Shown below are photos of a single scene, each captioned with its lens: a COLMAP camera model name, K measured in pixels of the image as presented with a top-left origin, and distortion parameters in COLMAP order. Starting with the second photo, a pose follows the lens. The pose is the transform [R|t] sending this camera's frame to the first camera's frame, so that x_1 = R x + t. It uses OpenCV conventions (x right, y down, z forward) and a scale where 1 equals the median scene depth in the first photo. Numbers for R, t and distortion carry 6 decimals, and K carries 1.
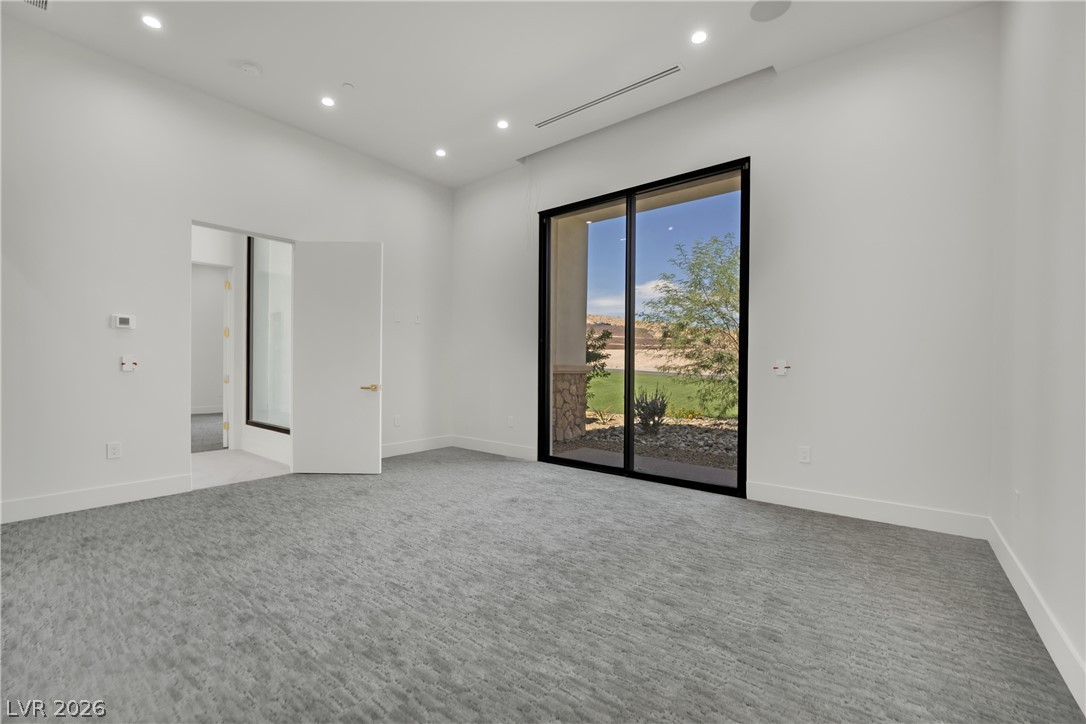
lens RADIAL K [[445.0, 0, 541.9], [0, 445.0, 360.4], [0, 0, 1]] dist [-0.000029, 0.000057]
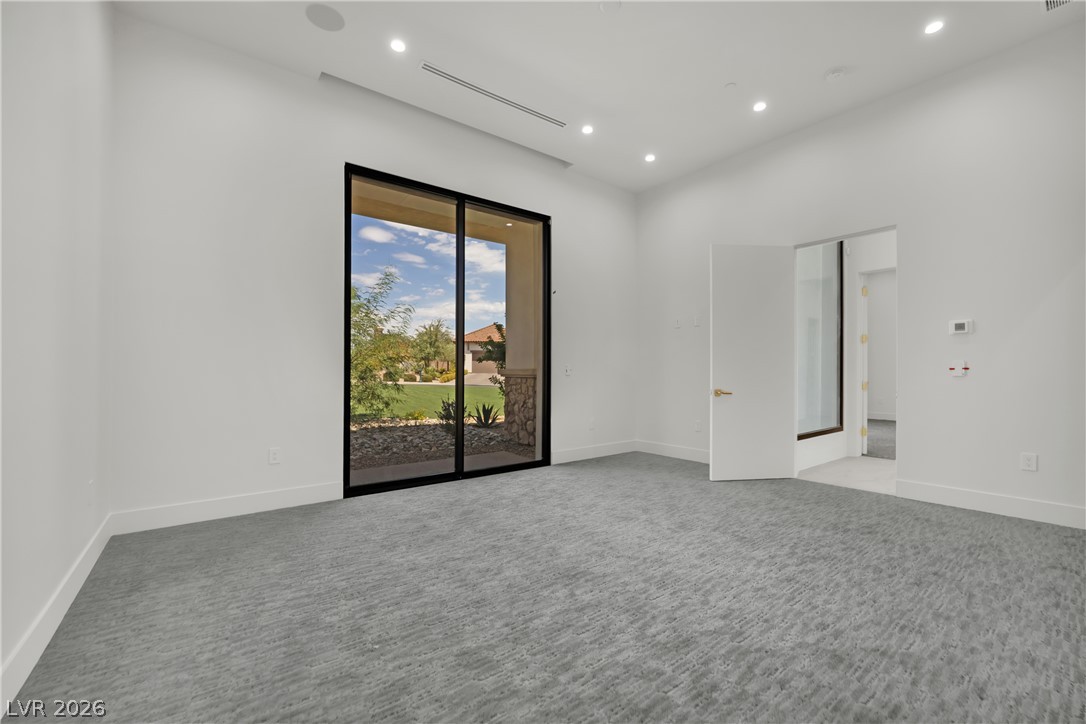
lens RADIAL K [[445.5, 0, 539.6], [0, 445.5, 367.2], [0, 0, 1]] dist [0.000189, 0.000320]
pose [[0.258485, -0.003657, 0.966008, -0.739550], [-0.008620, 0.999944, 0.006092, -0.000788], [-0.965977, -0.009902, 0.258439, 0.571064]]
